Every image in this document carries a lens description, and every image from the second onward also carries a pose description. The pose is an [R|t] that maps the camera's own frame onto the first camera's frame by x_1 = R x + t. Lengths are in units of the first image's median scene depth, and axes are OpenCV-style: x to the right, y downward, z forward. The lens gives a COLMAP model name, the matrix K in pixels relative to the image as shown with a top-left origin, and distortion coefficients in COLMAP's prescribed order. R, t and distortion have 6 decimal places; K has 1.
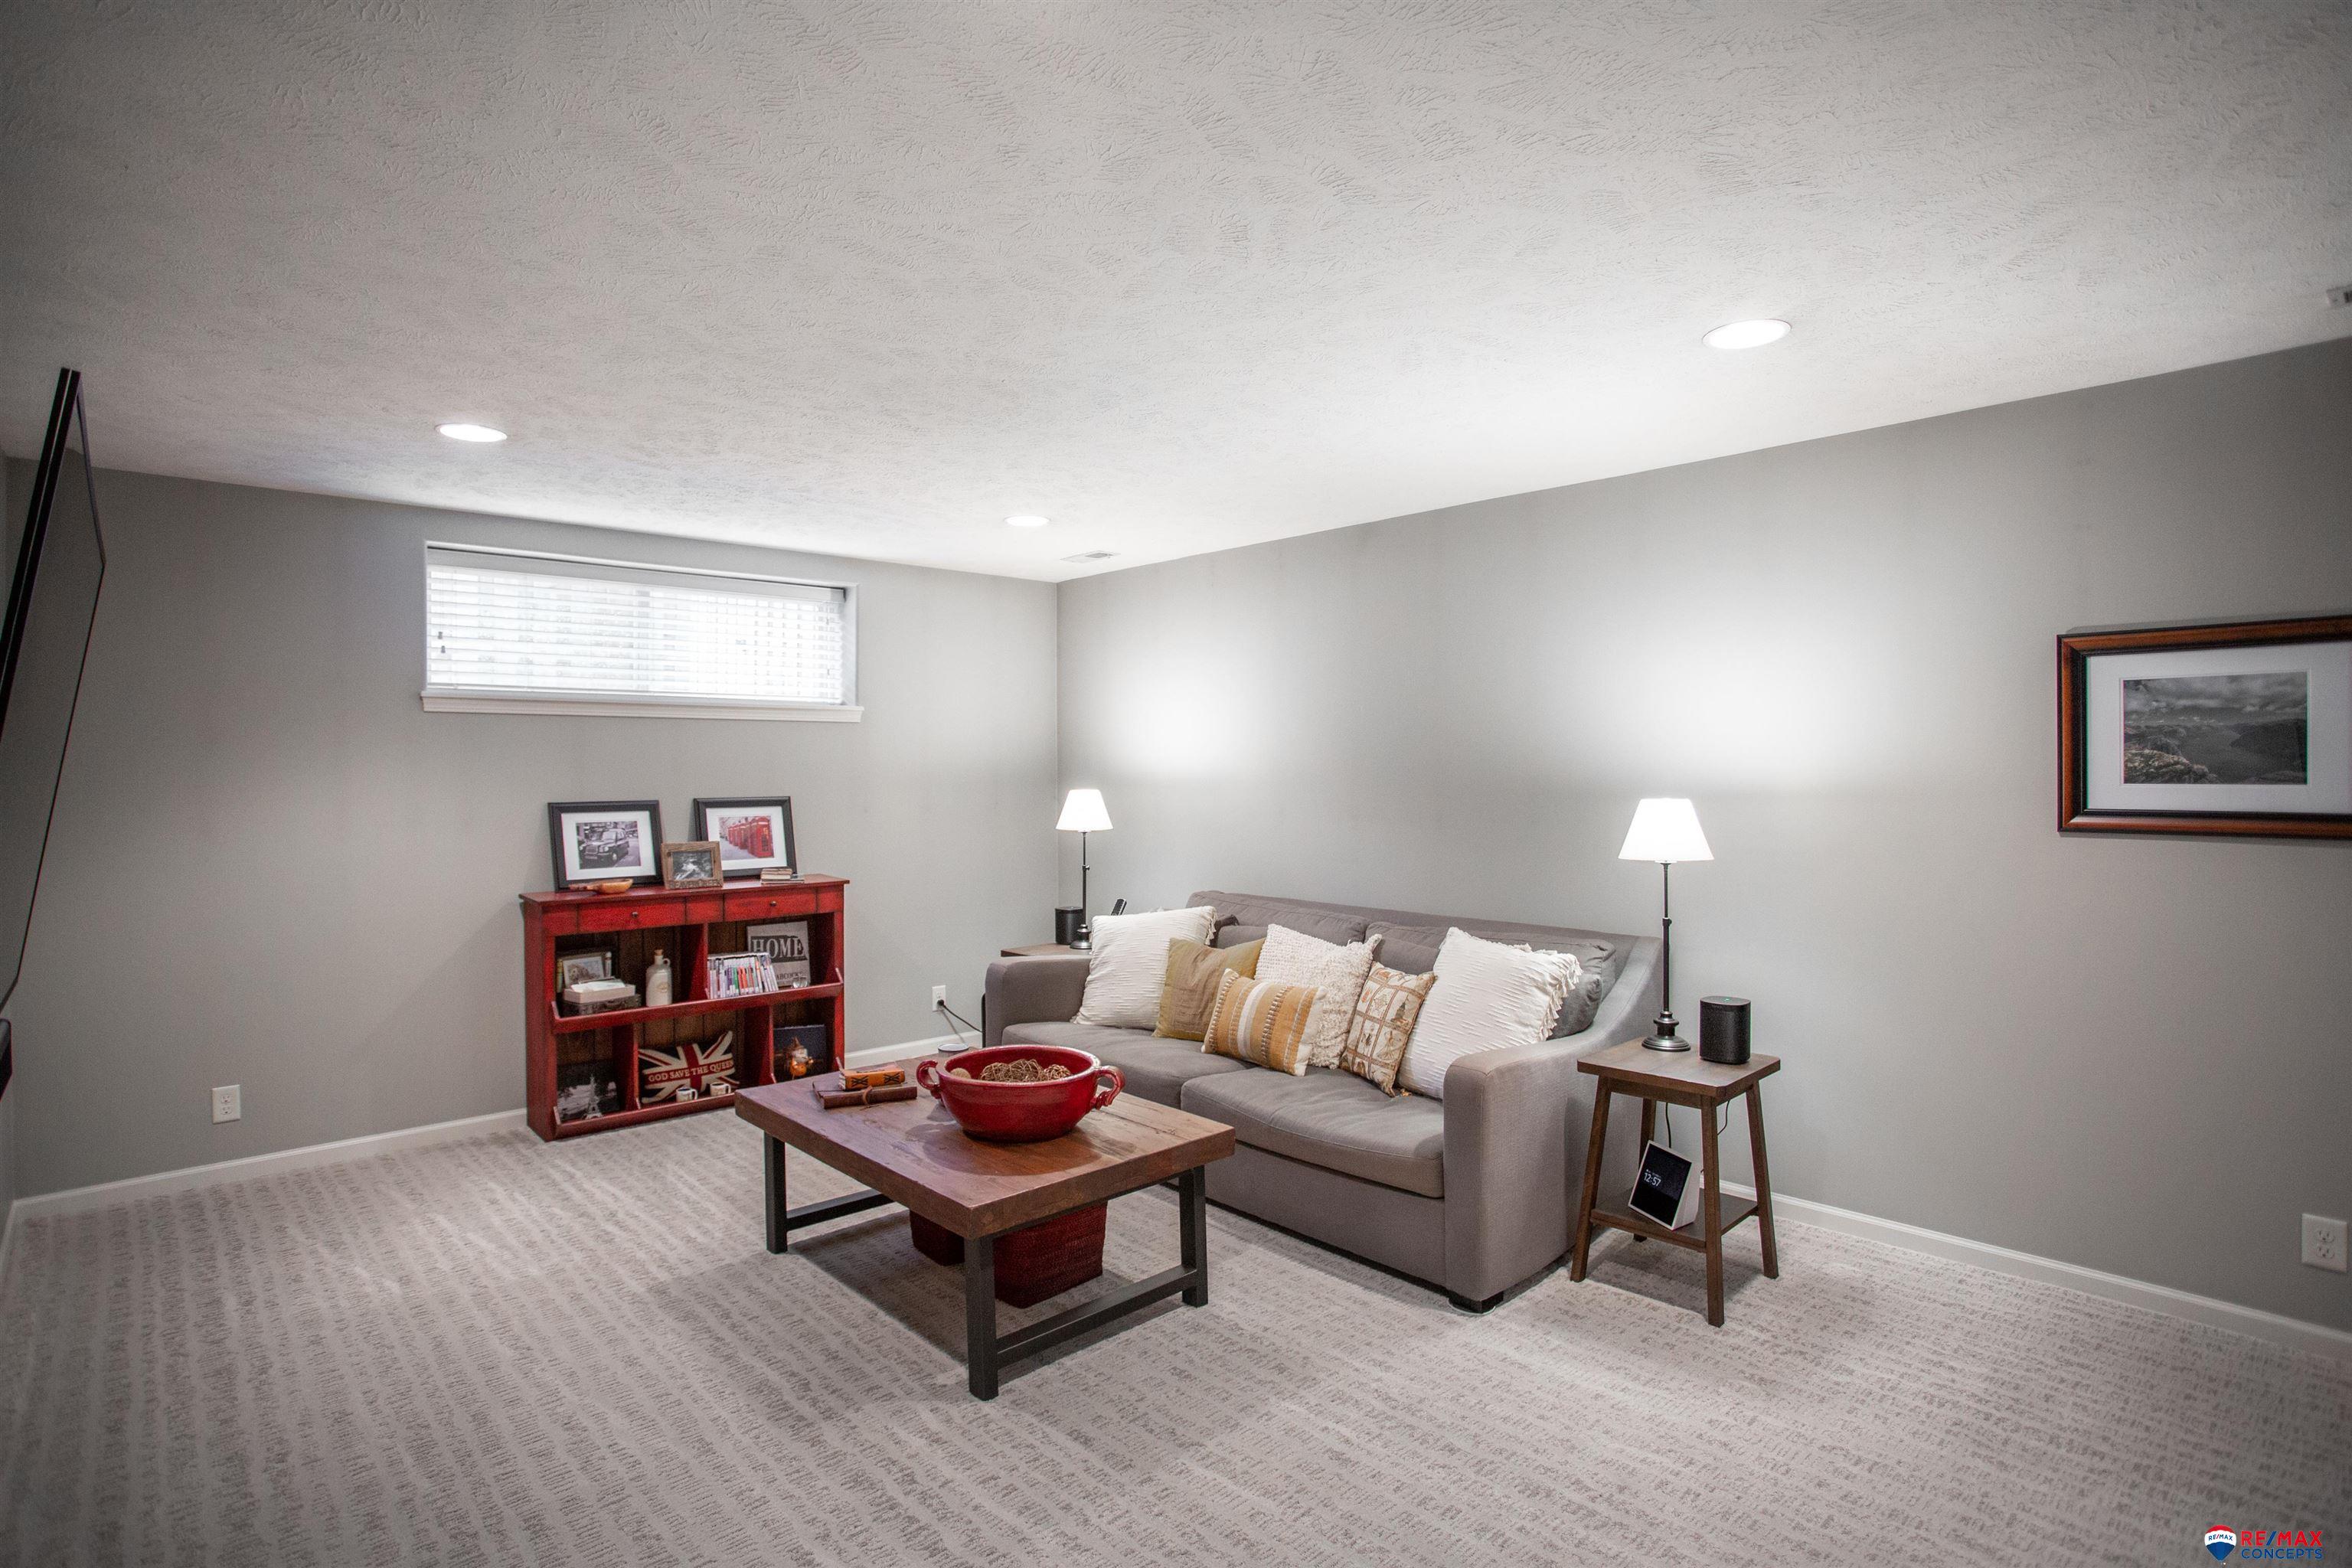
lens RADIAL K [[1158.6, 0, 1147.8], [0, 1158.6, 777.4], [0, 0, 1]] dist [-0.055122, 0.001002]
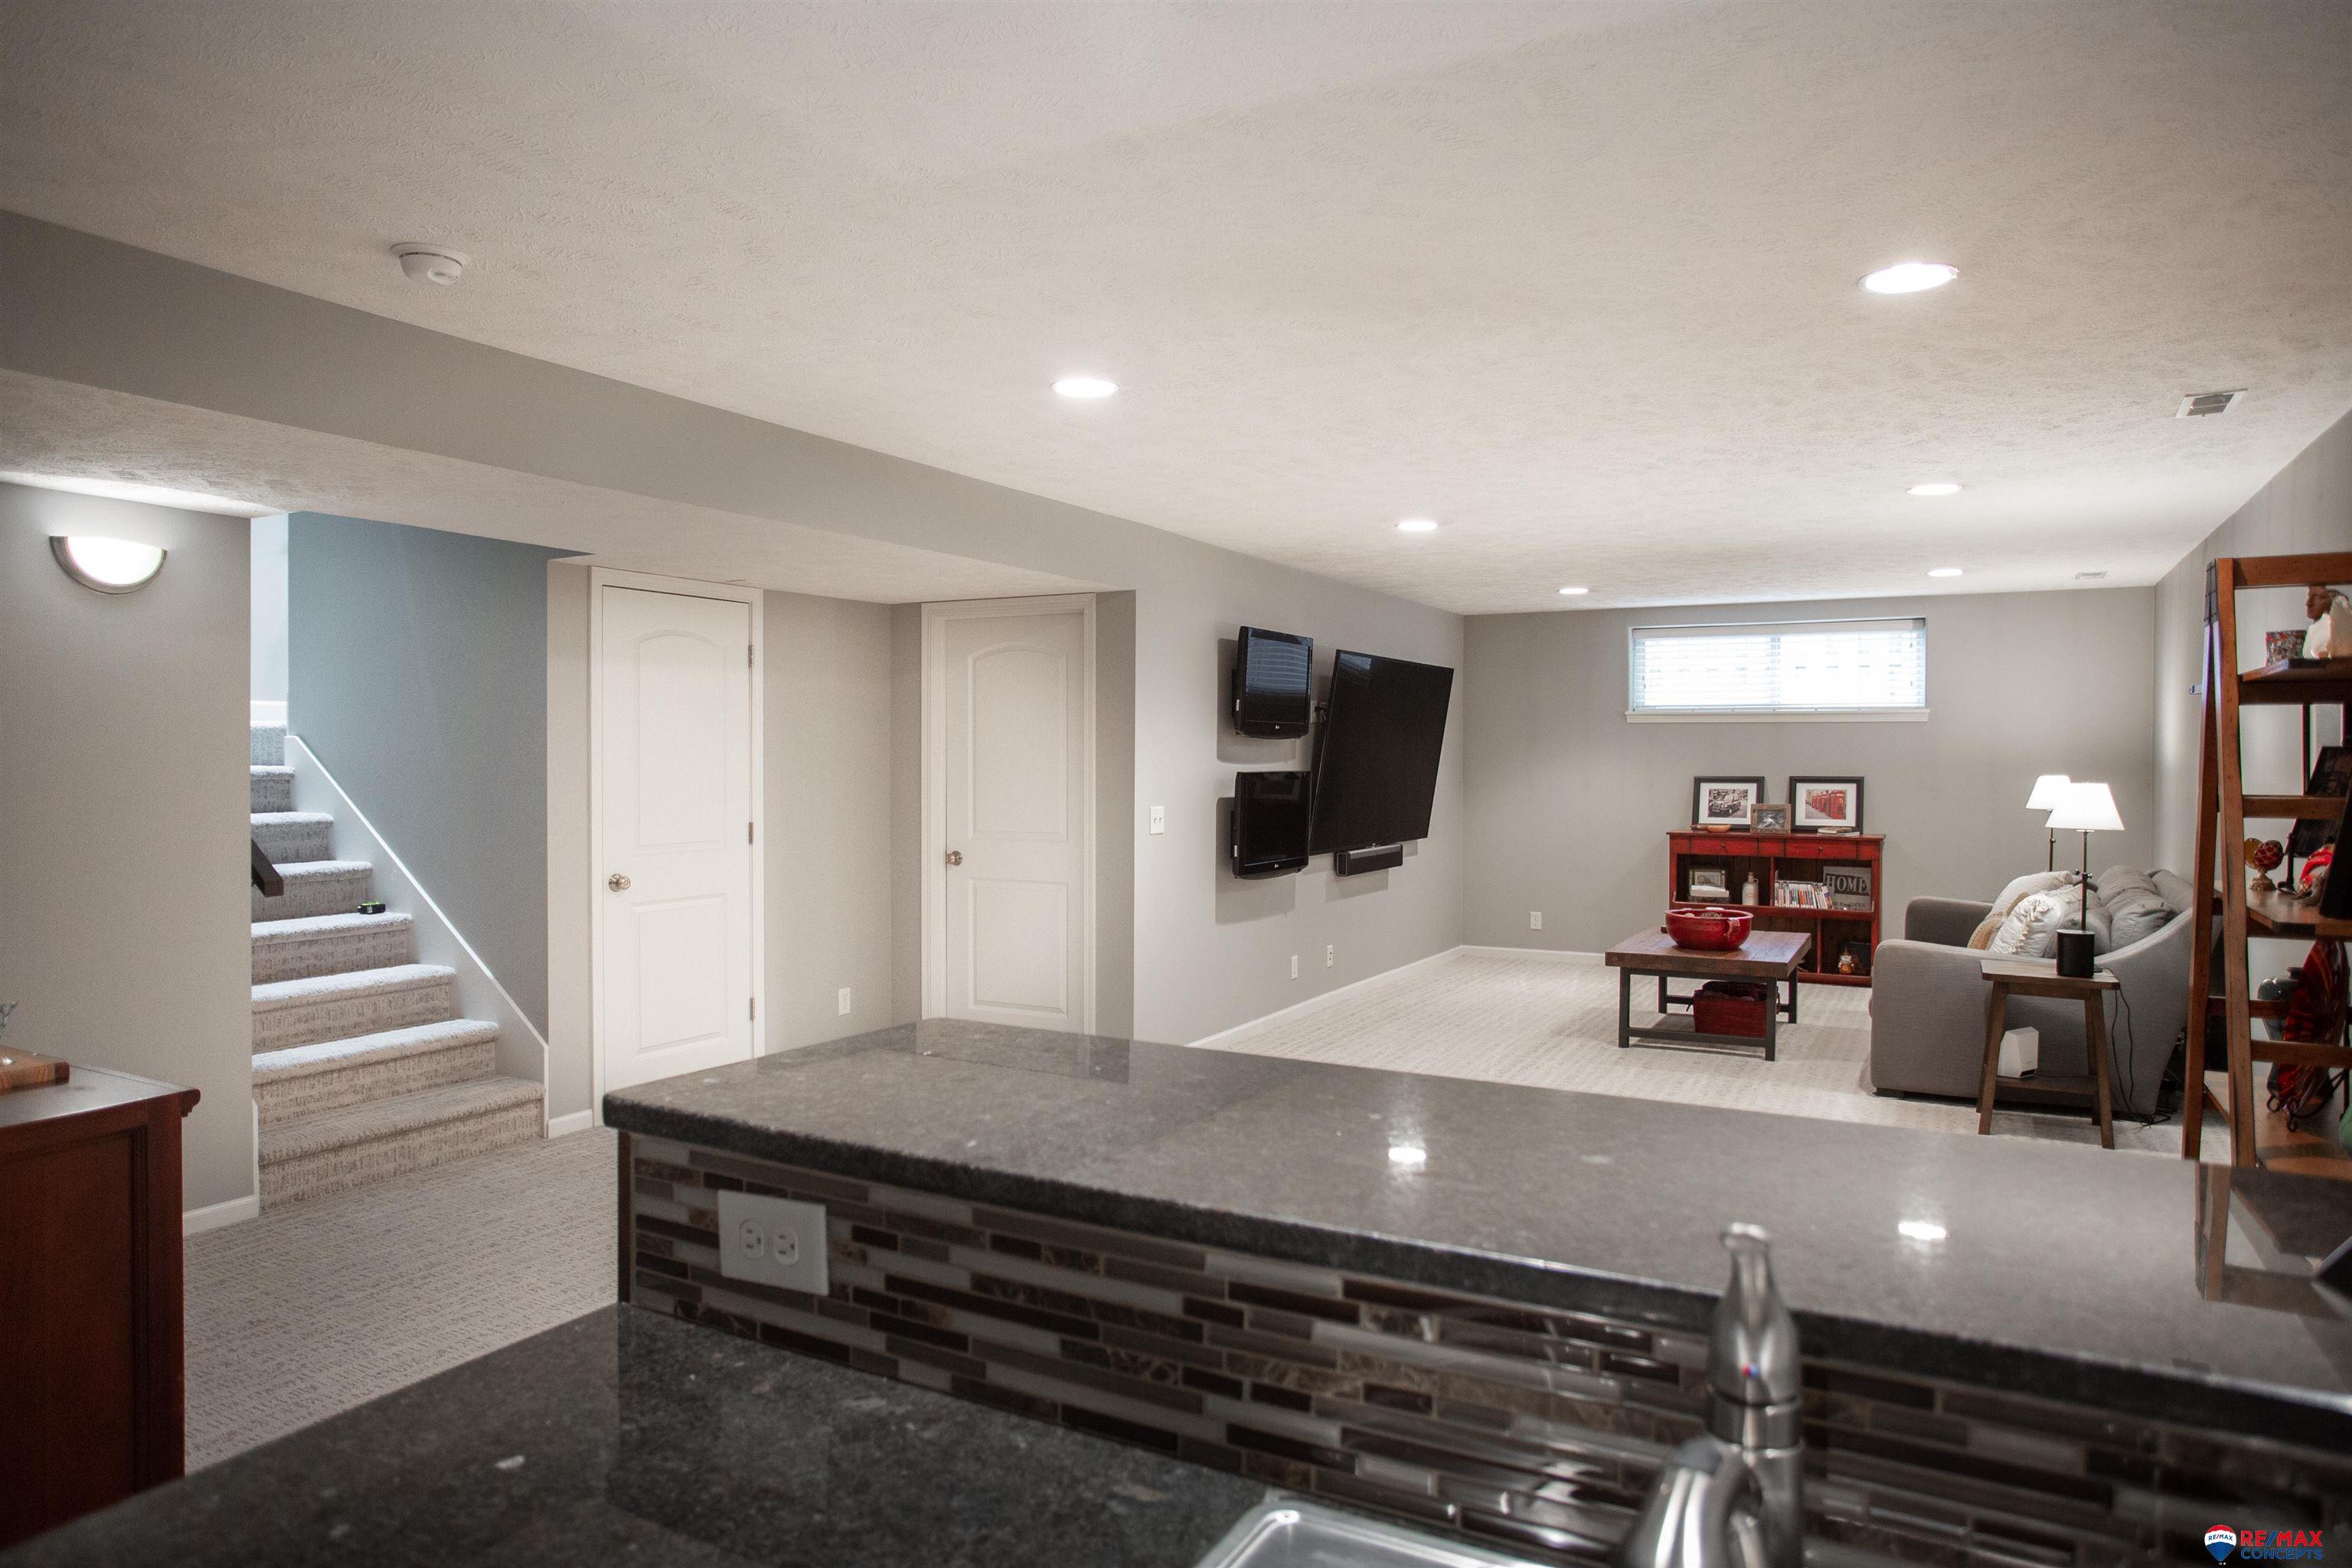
lens RADIAL K [[1461.4, 0, 1176.0], [0, 1461.4, 784.0], [0, 0, 1]] dist [-0.082235, 0.121231]
pose [[0.322964, 0.023311, -0.946124, 1.201399], [-0.009604, 0.999726, 0.021354, -0.004187], [0.946363, 0.002190, 0.323099, -0.385962]]
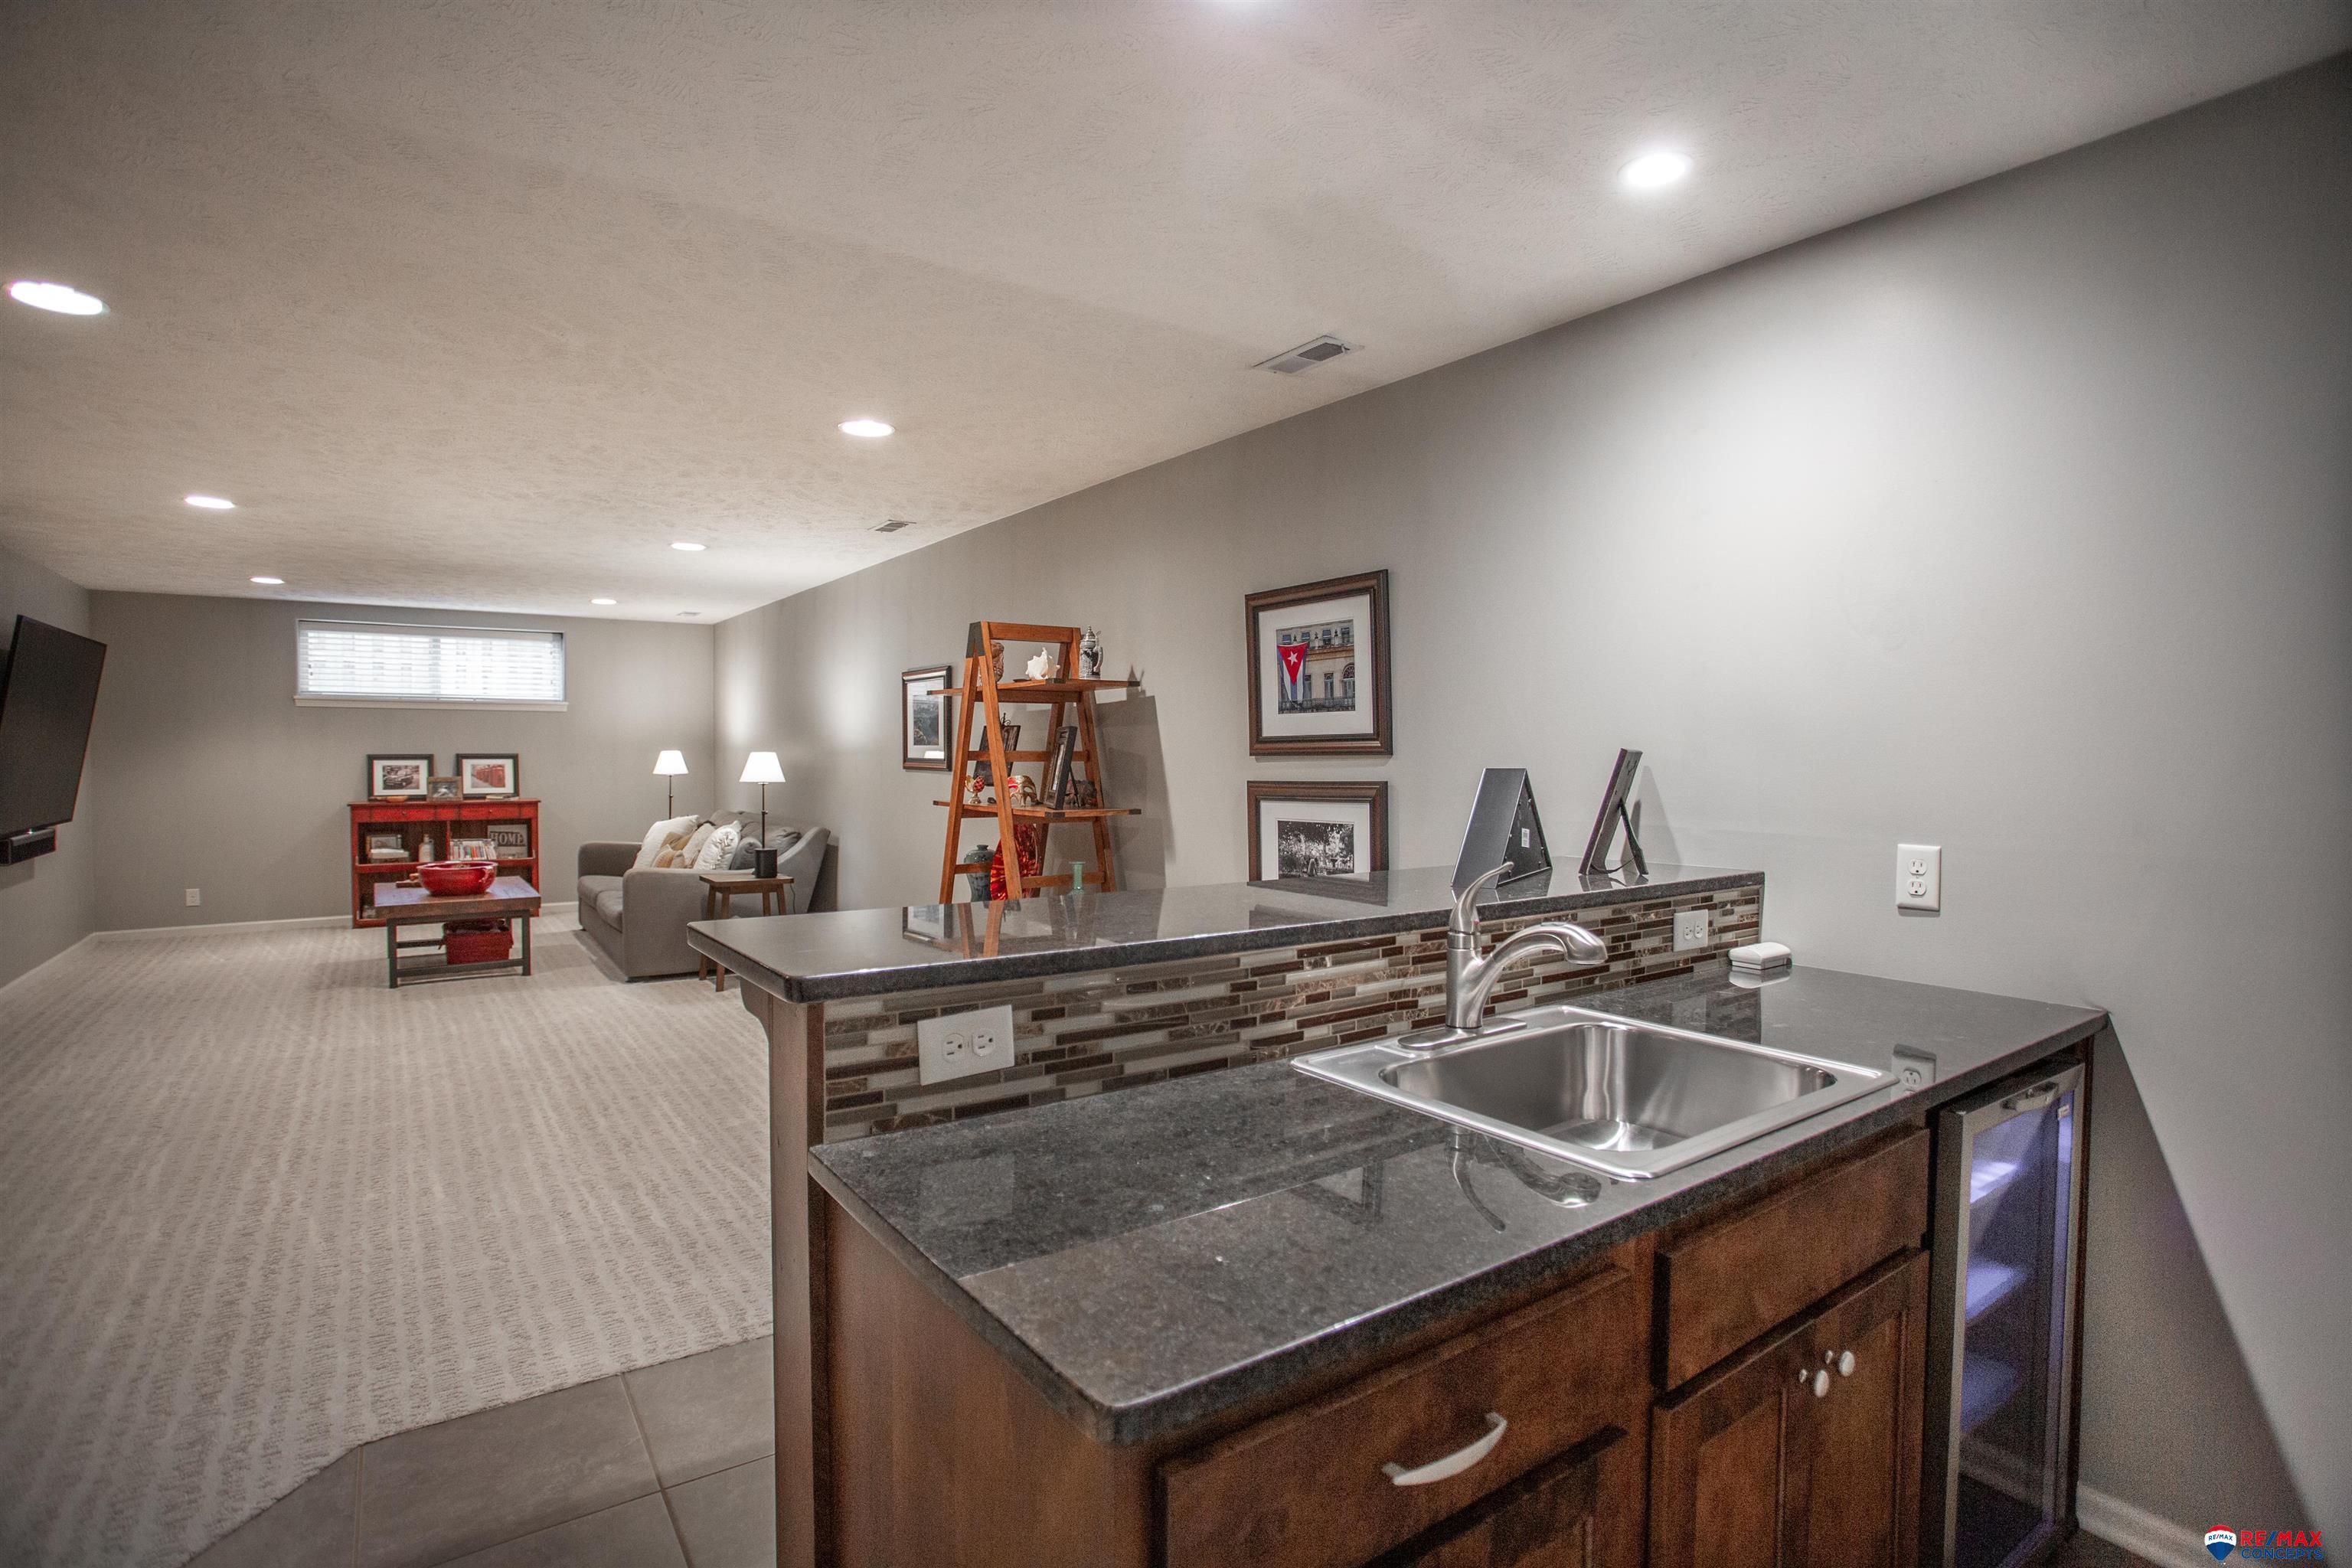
lens RADIAL K [[1147.8, 0, 1169.0], [0, 1147.8, 772.4], [0, 0, 1]] dist [-0.072498, 0.033391]
pose [[0.992106, 0.010812, -0.124938, 1.010624], [-0.009005, 0.999847, 0.015024, 0.012087], [0.125082, -0.013780, 0.992051, -0.660064]]
